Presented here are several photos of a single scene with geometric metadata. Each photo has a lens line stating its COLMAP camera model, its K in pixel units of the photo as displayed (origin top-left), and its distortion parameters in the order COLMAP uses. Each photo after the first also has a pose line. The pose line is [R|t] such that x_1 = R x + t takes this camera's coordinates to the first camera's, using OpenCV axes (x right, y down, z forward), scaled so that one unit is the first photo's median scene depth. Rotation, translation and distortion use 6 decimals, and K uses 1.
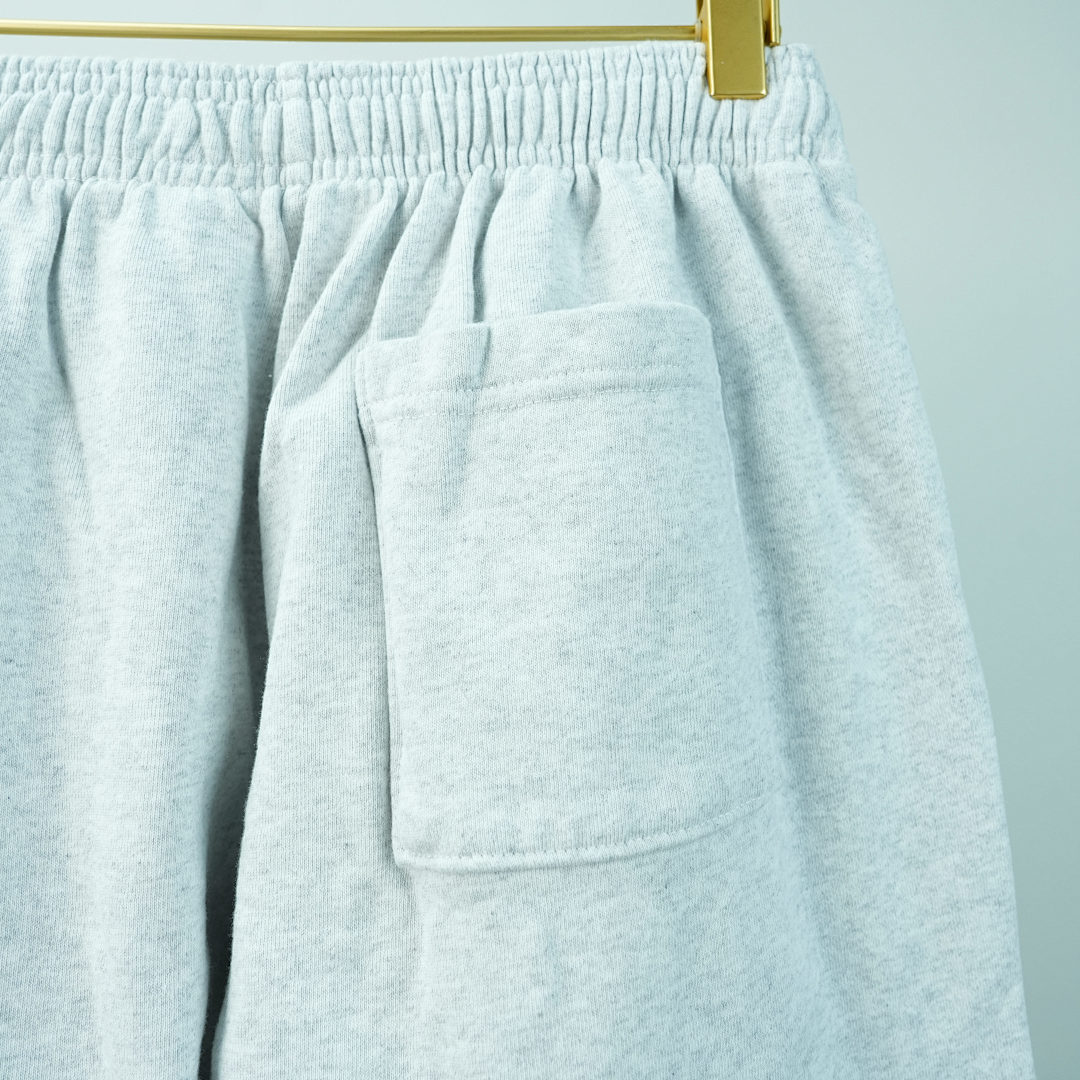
lens RADIAL K [[989.4, 0, 540.0], [0, 989.4, 540.0], [0, 0, 1]] dist [-0.000397, 0.002694]
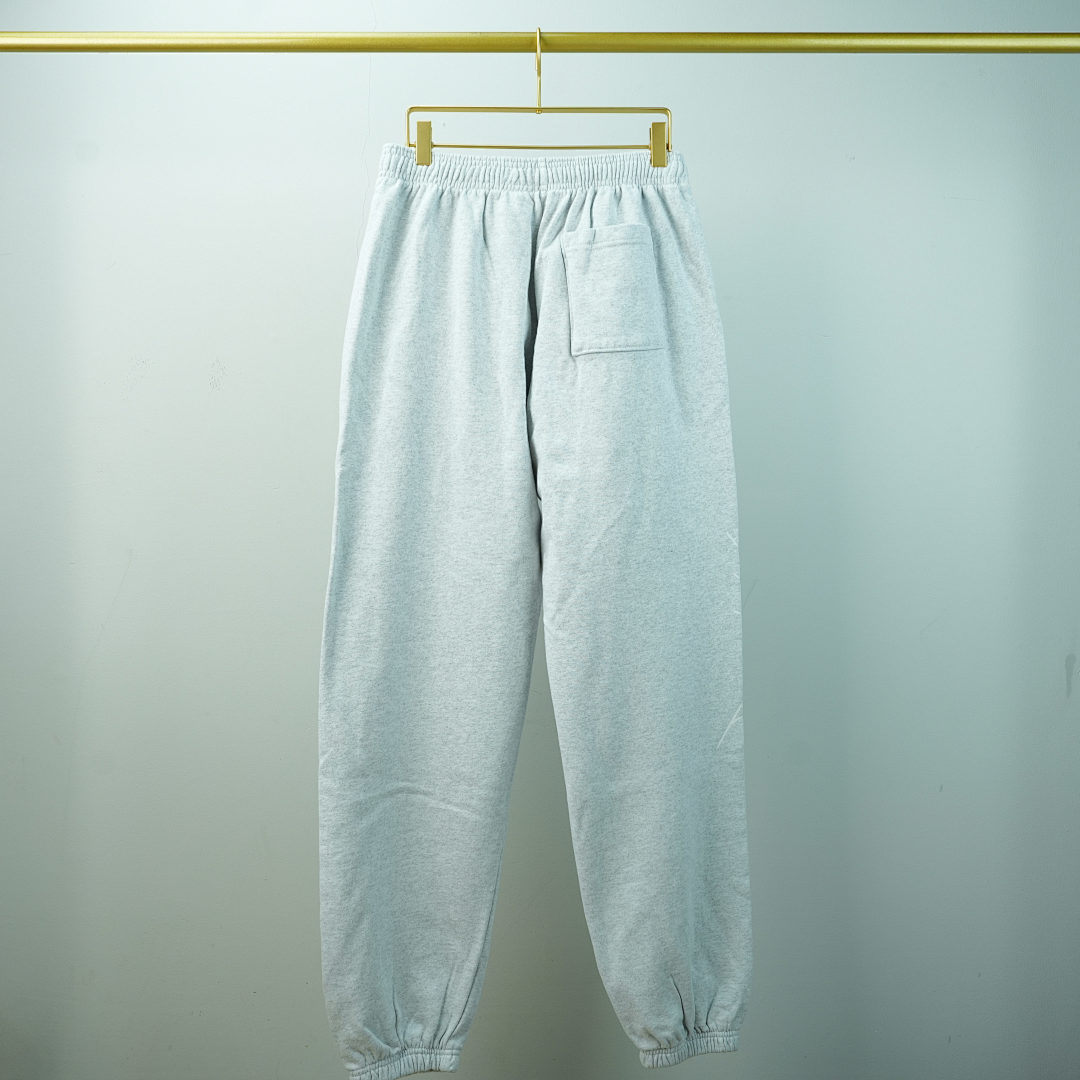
lens RADIAL K [[993.3, 0, 543.9], [0, 993.3, 513.7], [0, 0, 1]] dist [0.001254, -0.001784]
pose [[0.999846, 0.010587, -0.014014, -0.179671], [-0.009283, 0.995894, 0.090046, 0.557140], [0.014909, -0.089902, 0.995839, -3.026860]]
